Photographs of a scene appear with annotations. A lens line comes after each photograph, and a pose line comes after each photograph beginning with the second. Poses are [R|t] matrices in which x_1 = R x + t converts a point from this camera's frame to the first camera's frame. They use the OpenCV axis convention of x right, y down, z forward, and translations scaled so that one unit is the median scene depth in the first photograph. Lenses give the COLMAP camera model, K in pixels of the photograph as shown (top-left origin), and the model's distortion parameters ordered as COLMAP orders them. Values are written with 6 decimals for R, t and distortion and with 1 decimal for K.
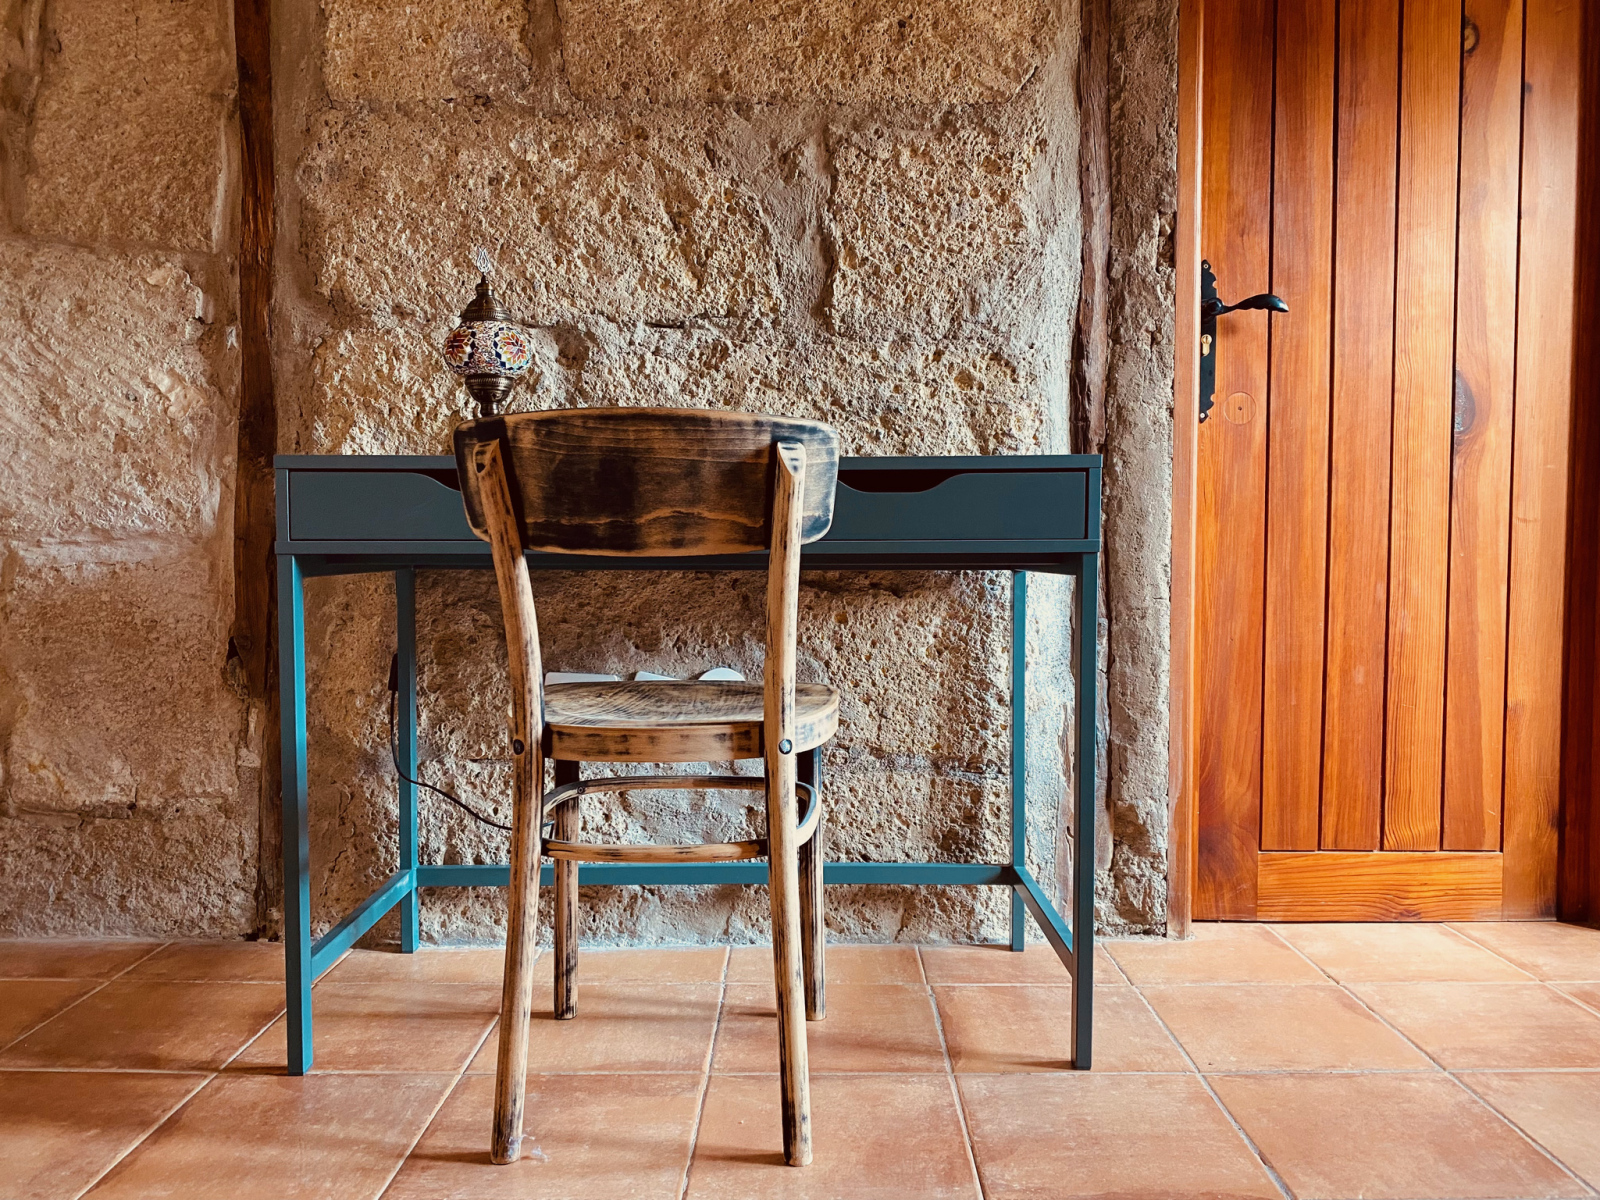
lens RADIAL K [[1215.6, 0, 799.5], [0, 1215.6, 601.4], [0, 0, 1]] dist [0.041196, -0.004885]
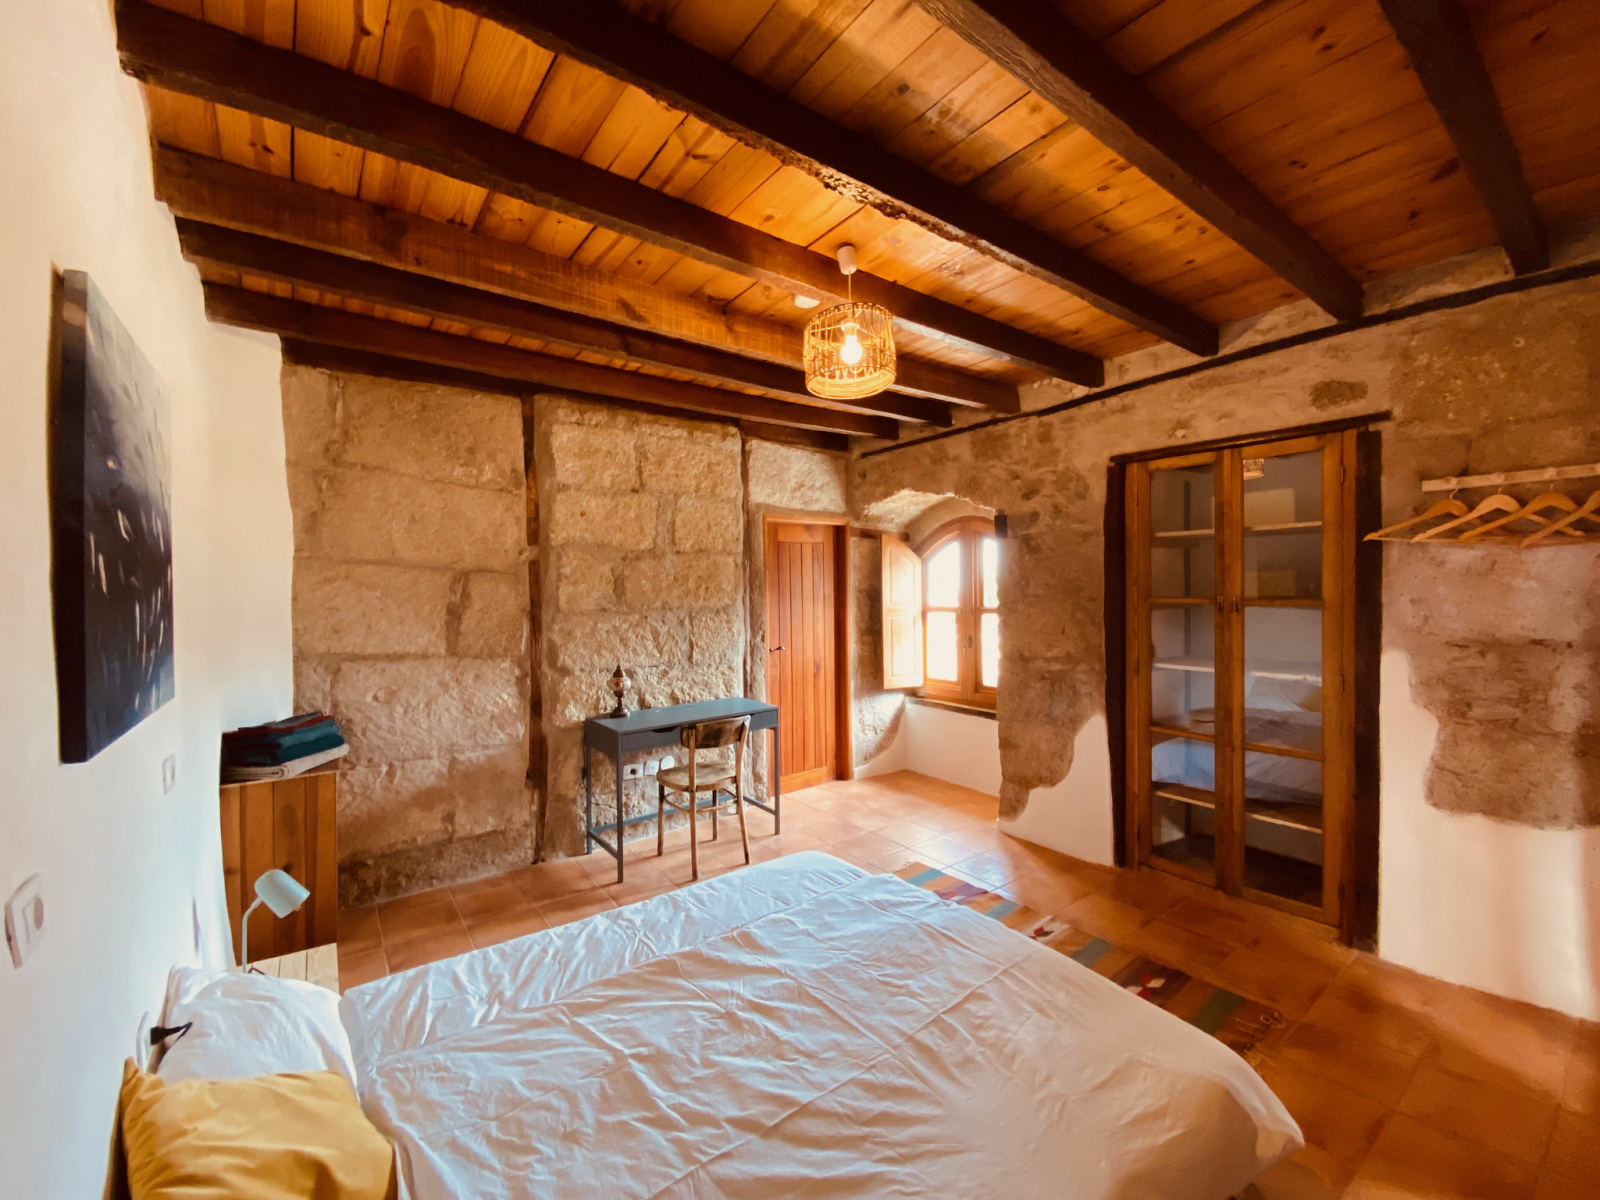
lens RADIAL K [[647.9, 0, 798.8], [0, 647.9, 596.2], [0, 0, 1]] dist [0.000769, -0.000294]
pose [[0.795448, -0.022649, 0.605598, -0.944391], [0.042535, 0.998923, -0.018510, -0.384981], [-0.604527, 0.040483, 0.795556, -0.851823]]
